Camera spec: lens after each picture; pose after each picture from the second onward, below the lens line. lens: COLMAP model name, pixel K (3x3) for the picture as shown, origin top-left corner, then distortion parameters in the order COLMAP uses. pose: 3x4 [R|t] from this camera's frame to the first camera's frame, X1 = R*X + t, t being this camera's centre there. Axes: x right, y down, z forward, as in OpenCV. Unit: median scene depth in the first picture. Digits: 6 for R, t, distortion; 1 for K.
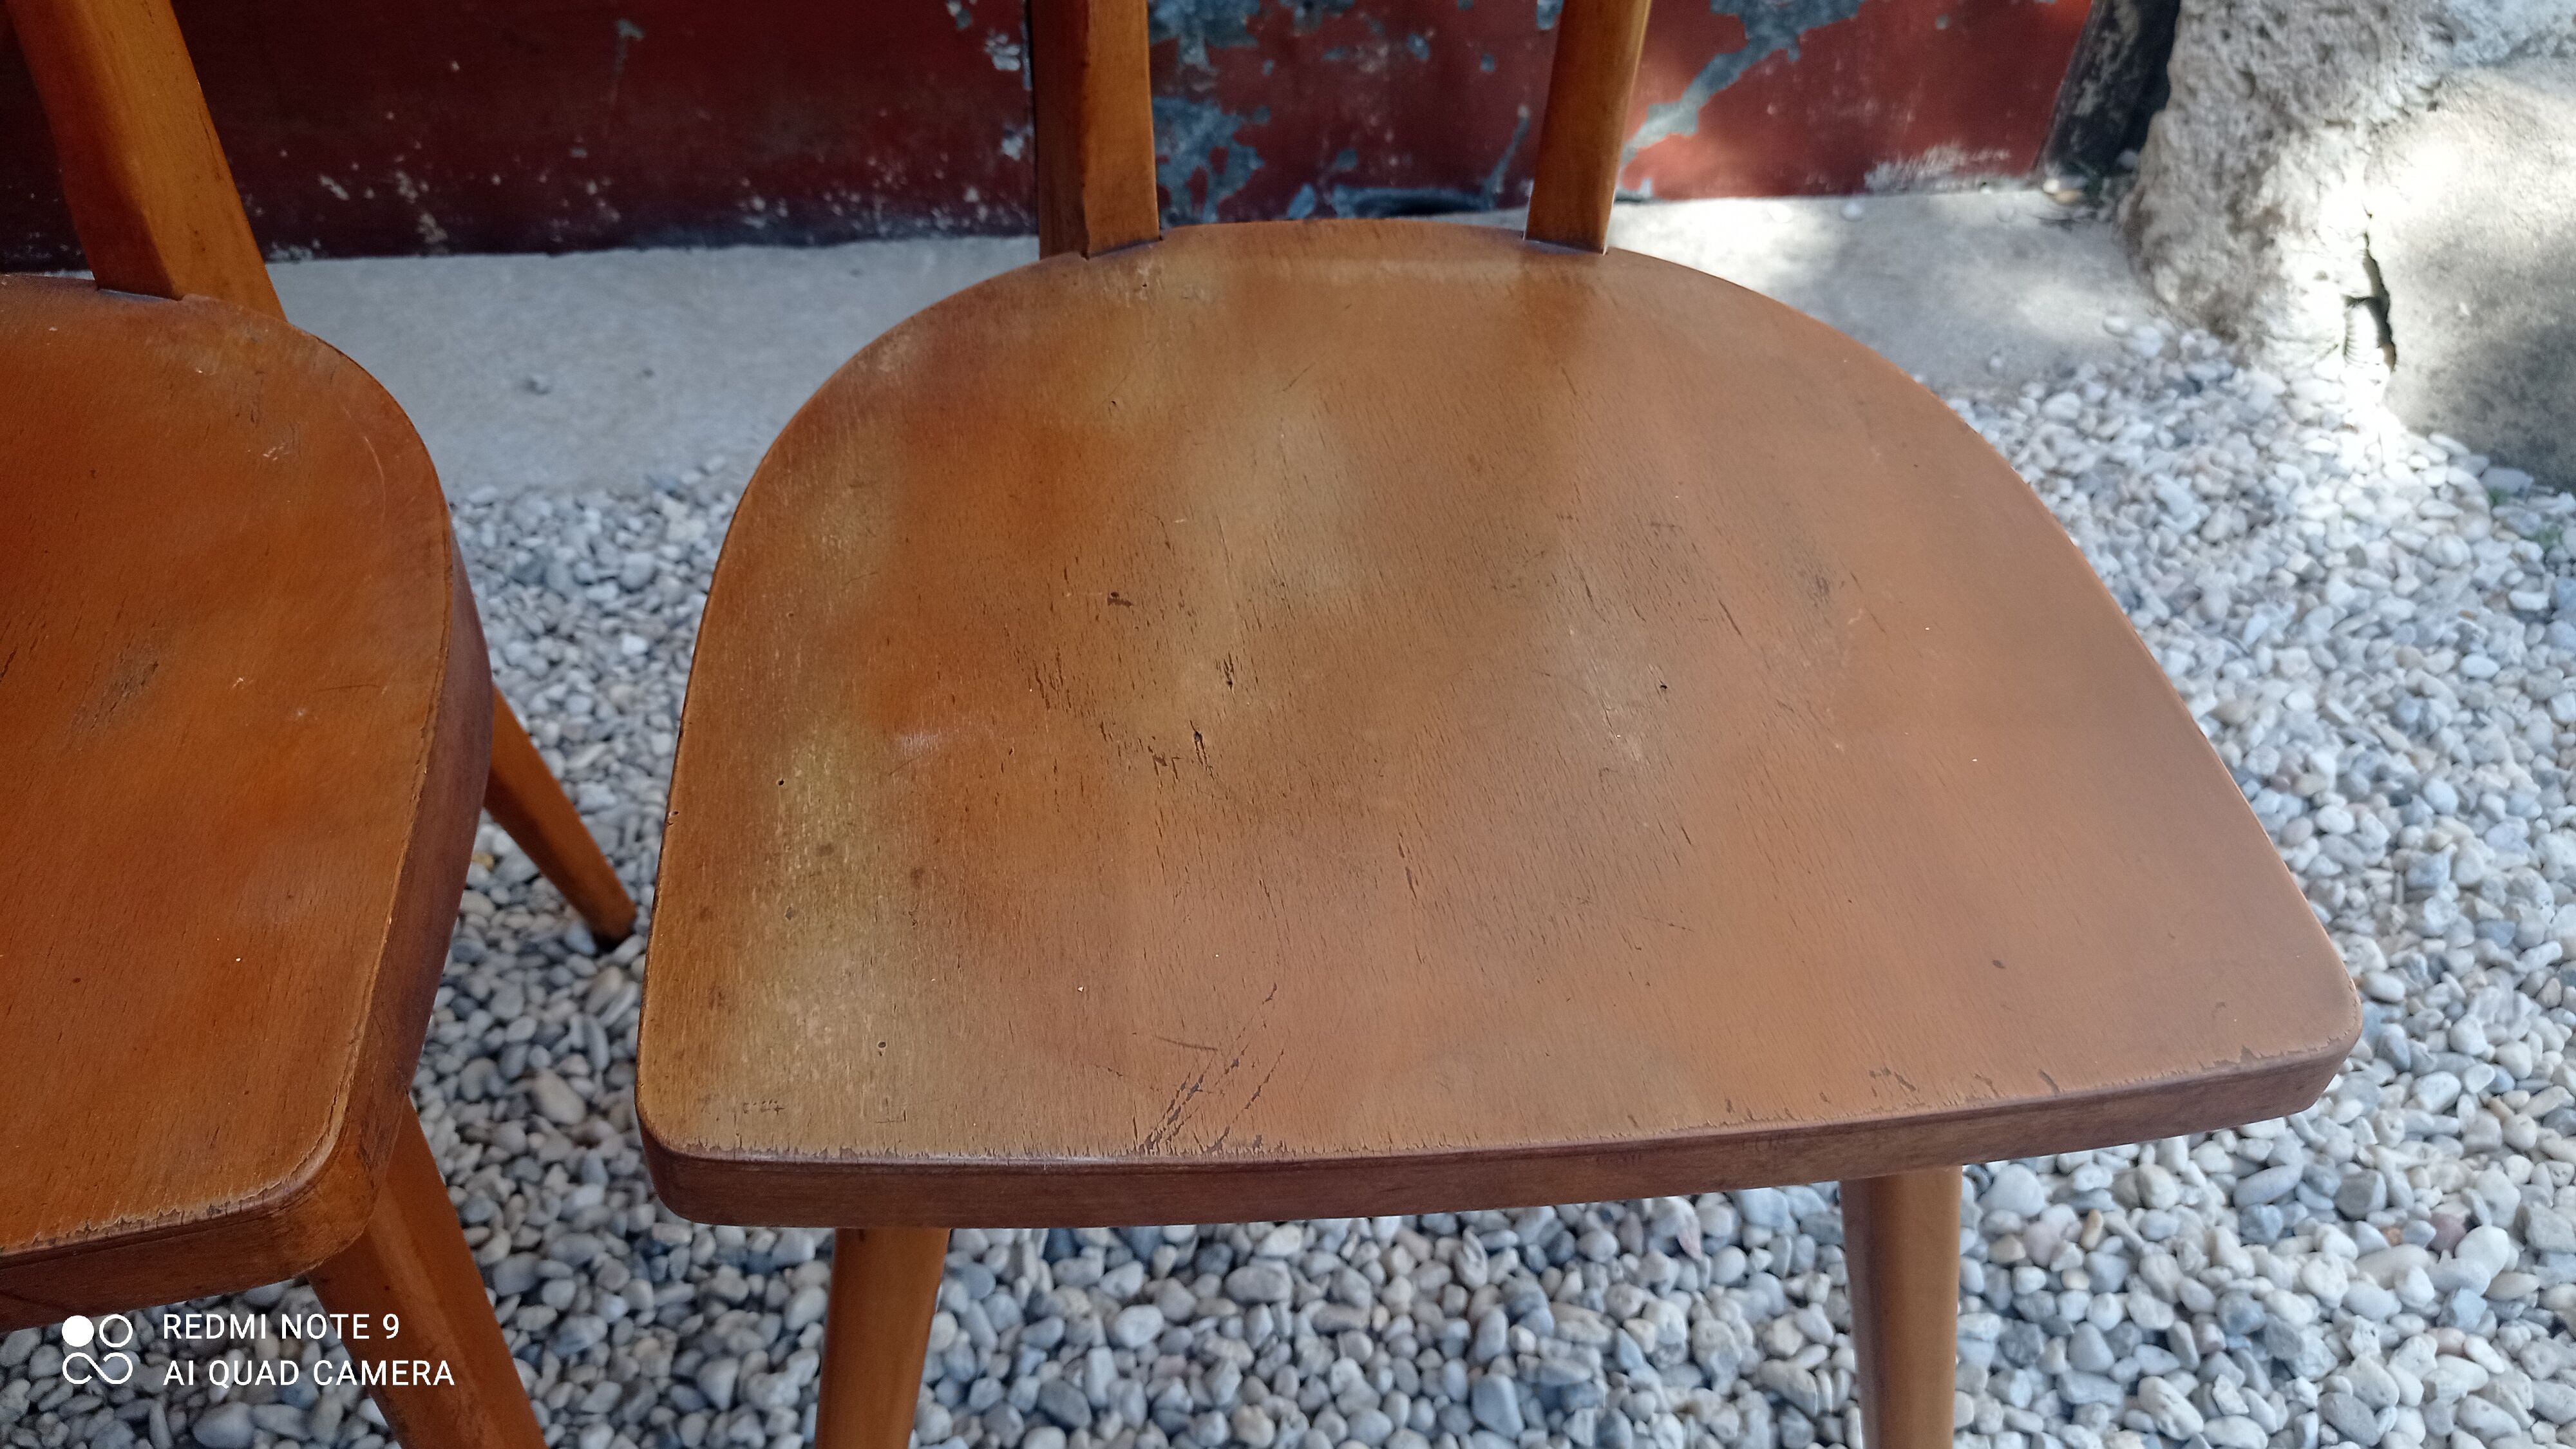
lens RADIAL K [[1861.8, 0, 1288.0], [0, 1861.8, 724.5], [0, 0, 1]] dist [0.075624, -0.098351]
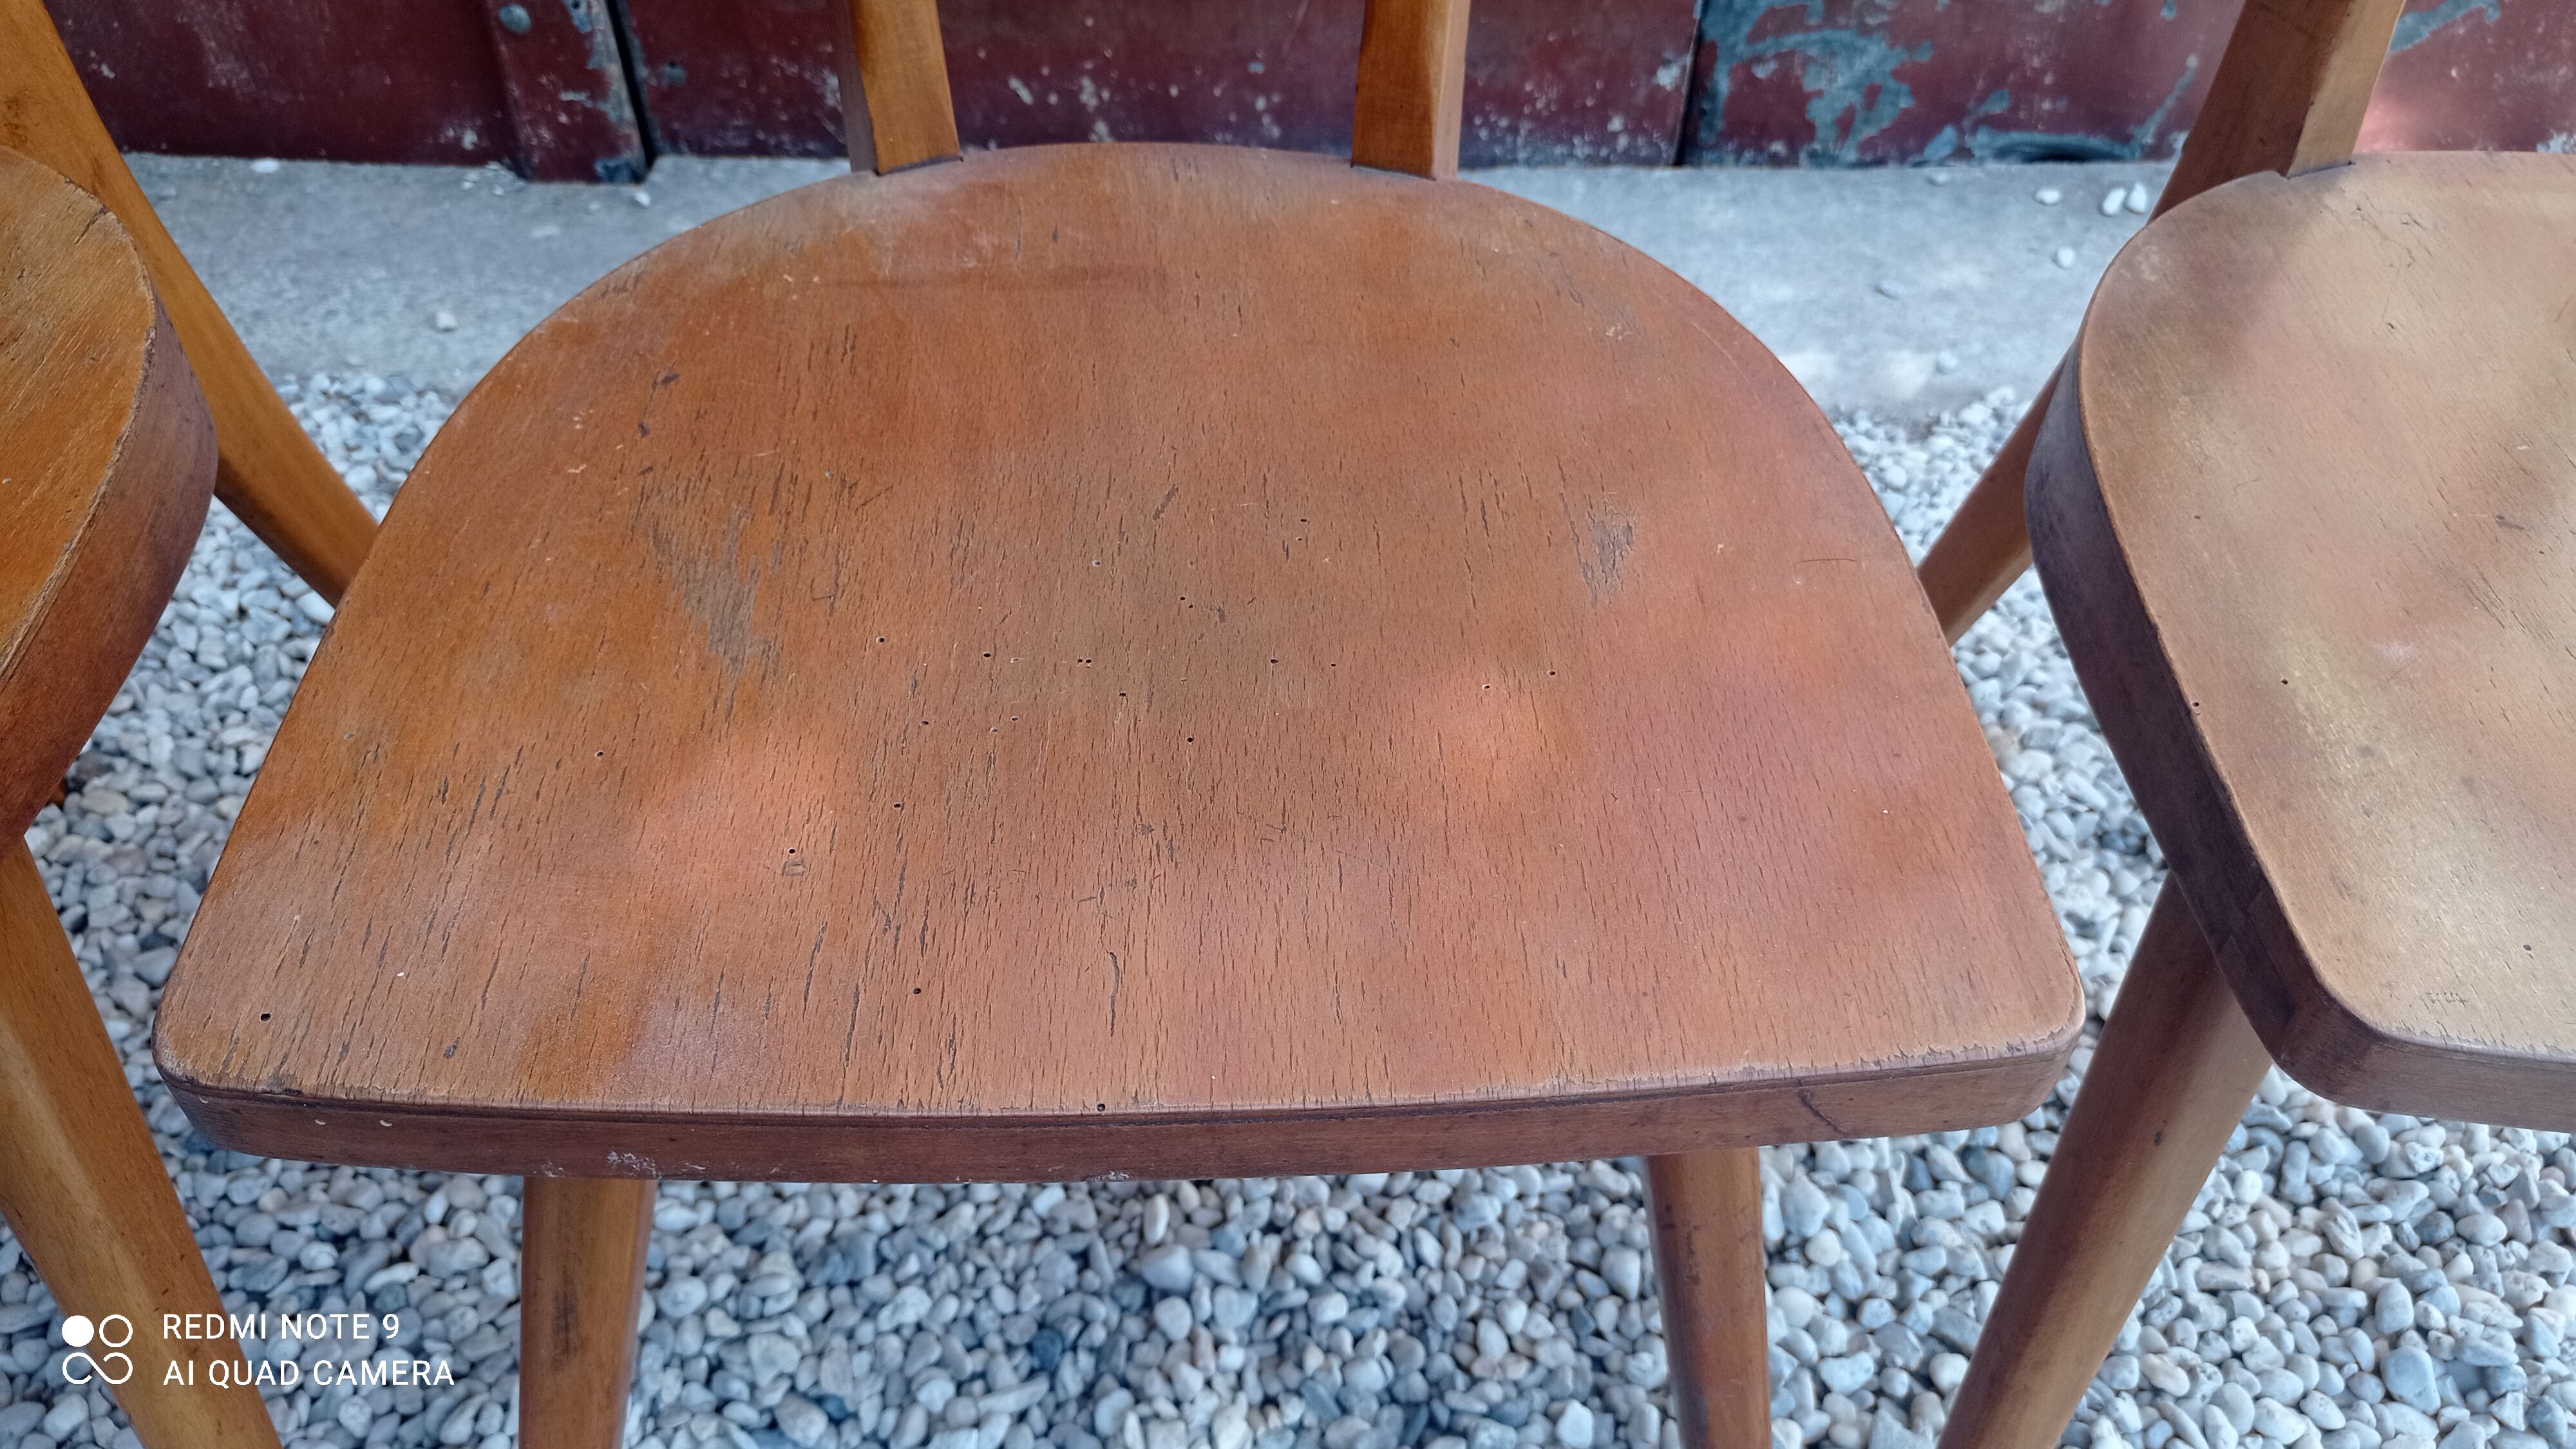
lens RADIAL K [[1868.9, 0, 1288.0], [0, 1868.9, 724.5], [0, 0, 1]] dist [0.103898, -0.168935]
pose [[0.993505, 0.072642, -0.087583, -0.384624], [-0.070630, 0.997167, 0.025864, 0.035487], [0.089214, -0.019510, 0.995821, -0.030051]]
